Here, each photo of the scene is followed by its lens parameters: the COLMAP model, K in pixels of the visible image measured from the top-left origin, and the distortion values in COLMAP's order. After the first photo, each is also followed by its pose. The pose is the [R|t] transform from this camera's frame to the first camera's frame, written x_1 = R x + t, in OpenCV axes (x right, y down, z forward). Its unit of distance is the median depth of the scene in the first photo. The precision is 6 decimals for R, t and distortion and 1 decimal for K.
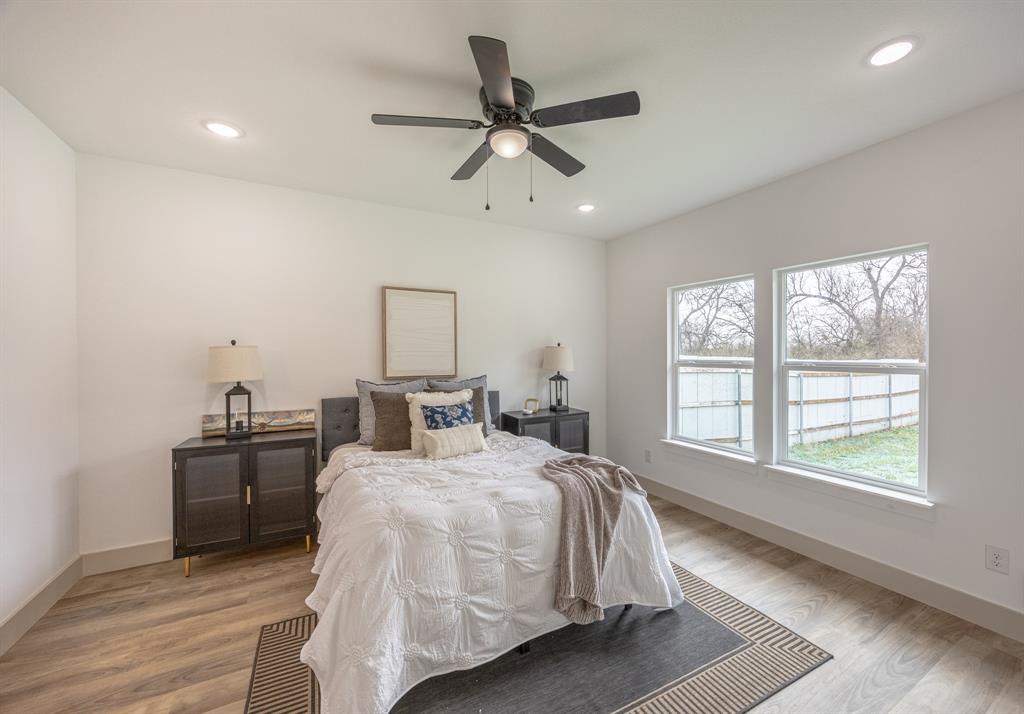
lens RADIAL K [[405.4, 0, 534.2], [0, 405.4, 358.1], [0, 0, 1]] dist [-0.004084, 0.000560]
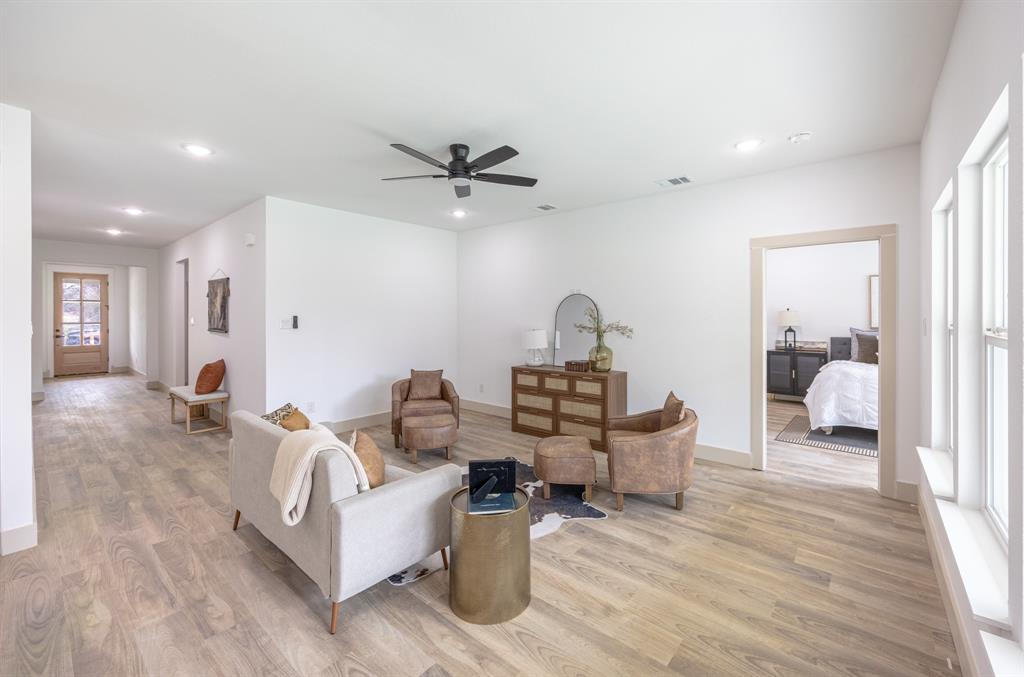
lens RADIAL K [[421.9, 0, 525.4], [0, 421.9, 317.1], [0, 0, 1]] dist [0.000934, -0.000148]
pose [[0.351140, 0.005308, -0.936308, 0.876177], [-0.006090, 0.999976, 0.003385, 0.006072], [0.936303, 0.004513, 0.351164, -1.111643]]
